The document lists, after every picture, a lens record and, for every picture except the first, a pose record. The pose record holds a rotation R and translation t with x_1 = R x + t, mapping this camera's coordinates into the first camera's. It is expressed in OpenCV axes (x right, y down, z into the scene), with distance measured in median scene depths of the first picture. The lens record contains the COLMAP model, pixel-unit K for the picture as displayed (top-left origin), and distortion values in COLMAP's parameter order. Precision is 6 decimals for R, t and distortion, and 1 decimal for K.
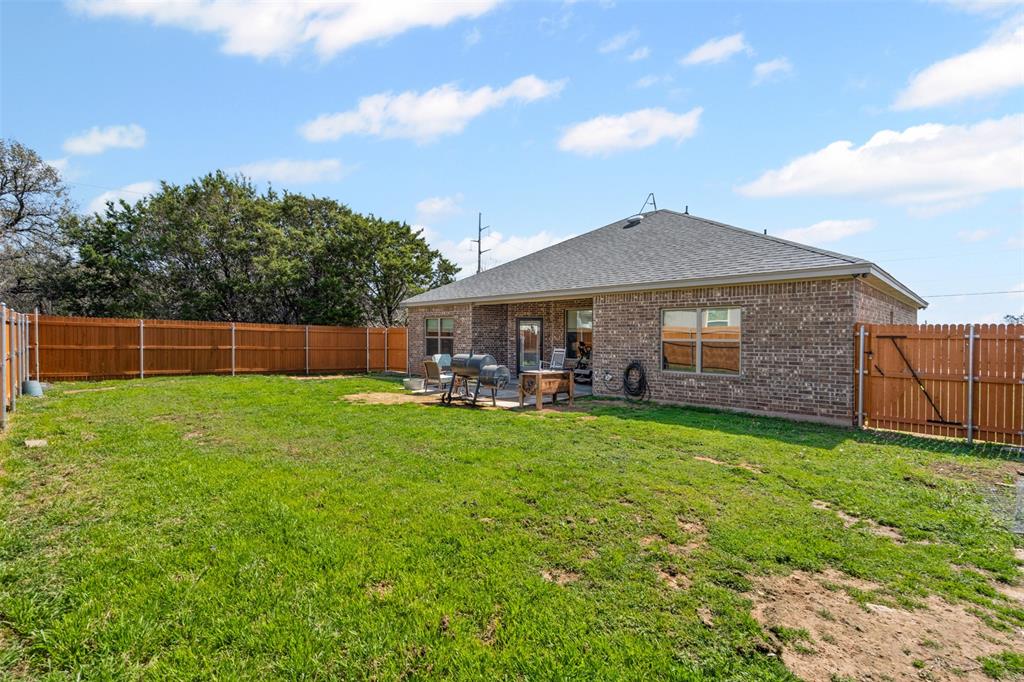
lens RADIAL K [[472.5, 0, 506.2], [0, 472.5, 339.1], [0, 0, 1]] dist [0.004406, 0.000493]
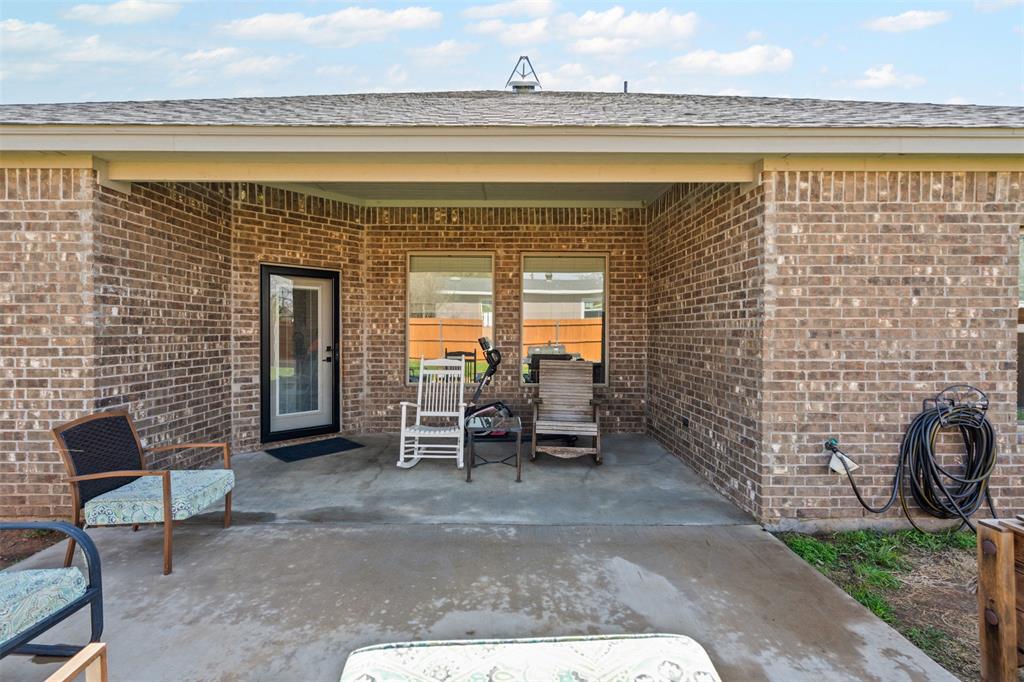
lens RADIAL K [[472.5, 0, 506.2], [0, 472.5, 339.1], [0, 0, 1]] dist [0.004406, 0.000493]
pose [[0.702392, -0.010034, 0.711720, -0.094317], [0.005752, 0.999948, 0.008421, 0.002649], [-0.711767, -0.001821, 0.702413, 0.708830]]
